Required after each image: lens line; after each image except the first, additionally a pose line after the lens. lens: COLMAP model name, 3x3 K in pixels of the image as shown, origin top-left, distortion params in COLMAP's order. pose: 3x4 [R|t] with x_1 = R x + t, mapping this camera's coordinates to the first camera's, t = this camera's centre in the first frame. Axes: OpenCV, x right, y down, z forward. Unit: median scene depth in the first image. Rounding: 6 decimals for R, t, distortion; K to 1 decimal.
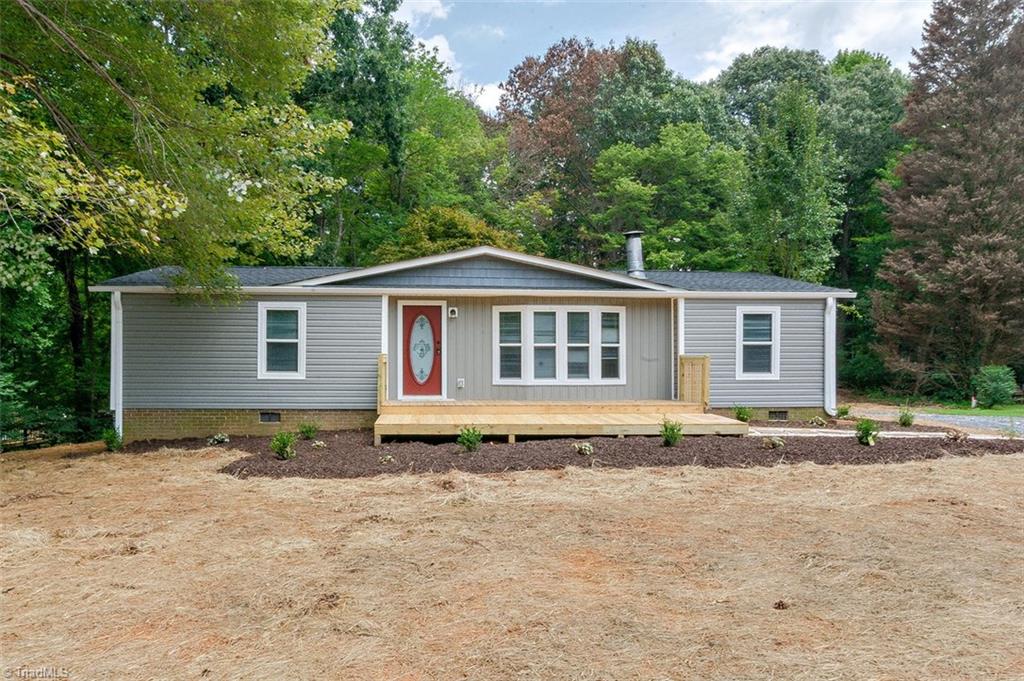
lens RADIAL K [[789.9, 0, 509.4], [0, 789.9, 346.4], [0, 0, 1]] dist [0.012647, -0.005127]
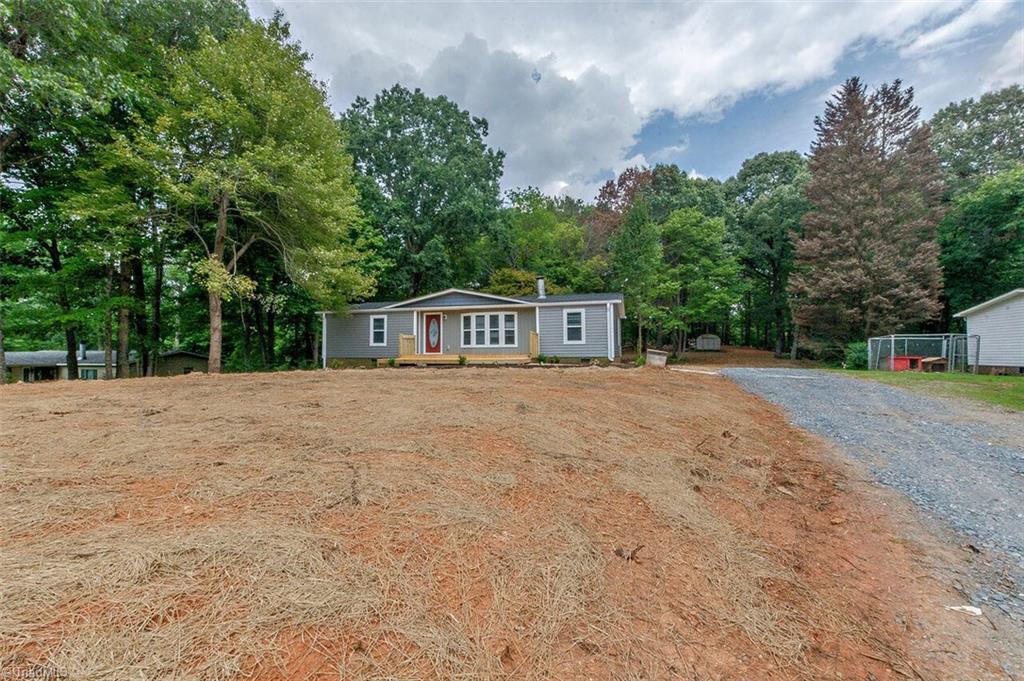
lens RADIAL K [[464.3, 0, 513.7], [0, 464.3, 323.4], [0, 0, 1]] dist [0.005469, -0.002134]
pose [[0.930535, -0.031578, -0.364840, 0.618540], [0.013512, 0.998558, -0.051963, 0.049672], [0.365954, 0.043424, 0.929619, -0.203998]]
